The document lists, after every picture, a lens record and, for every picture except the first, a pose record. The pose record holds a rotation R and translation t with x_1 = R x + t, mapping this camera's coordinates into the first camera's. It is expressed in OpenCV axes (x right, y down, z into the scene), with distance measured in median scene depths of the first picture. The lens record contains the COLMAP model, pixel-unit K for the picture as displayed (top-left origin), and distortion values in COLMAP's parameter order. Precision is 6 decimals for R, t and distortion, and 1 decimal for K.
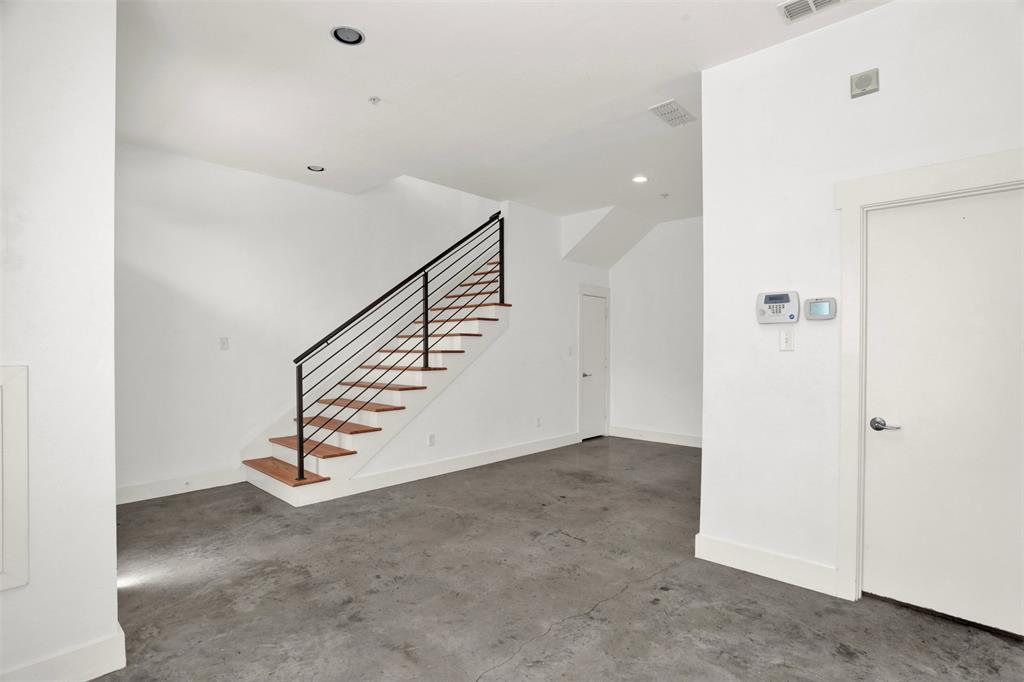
lens RADIAL K [[517.7, 0, 512.5], [0, 517.7, 343.4], [0, 0, 1]] dist [-0.058922, 0.025914]
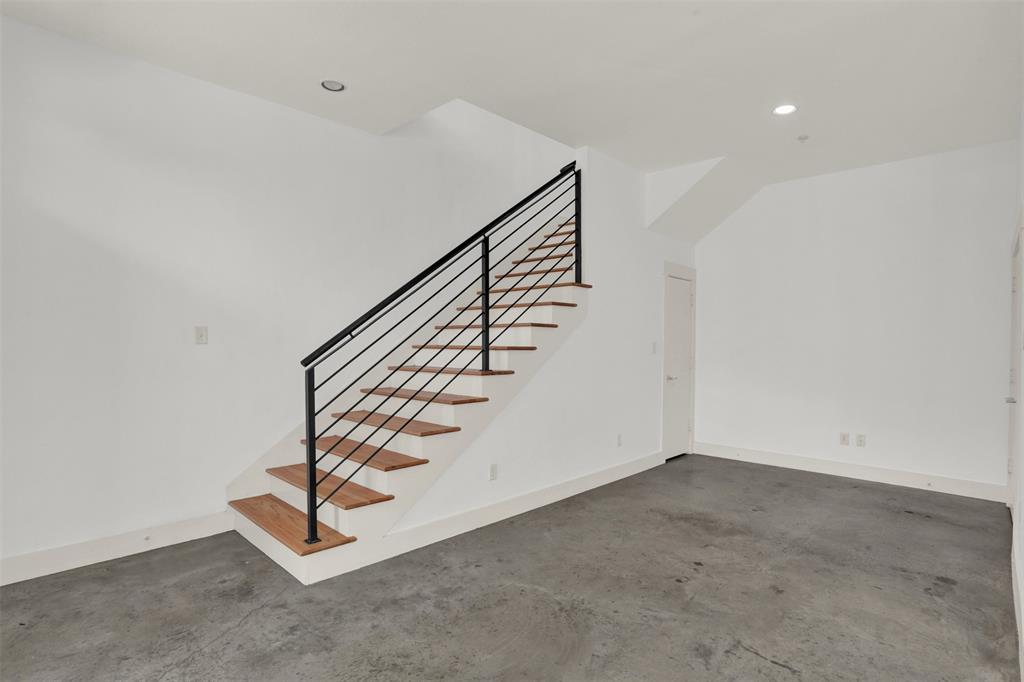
lens RADIAL K [[517.7, 0, 508.6], [0, 517.7, 343.4], [0, 0, 1]] dist [-0.058922, 0.025914]
pose [[0.999905, 0.005273, -0.012735, -0.132613], [-0.005131, 0.999924, 0.011185, 0.001181], [0.012793, -0.011118, 0.999856, 0.299014]]
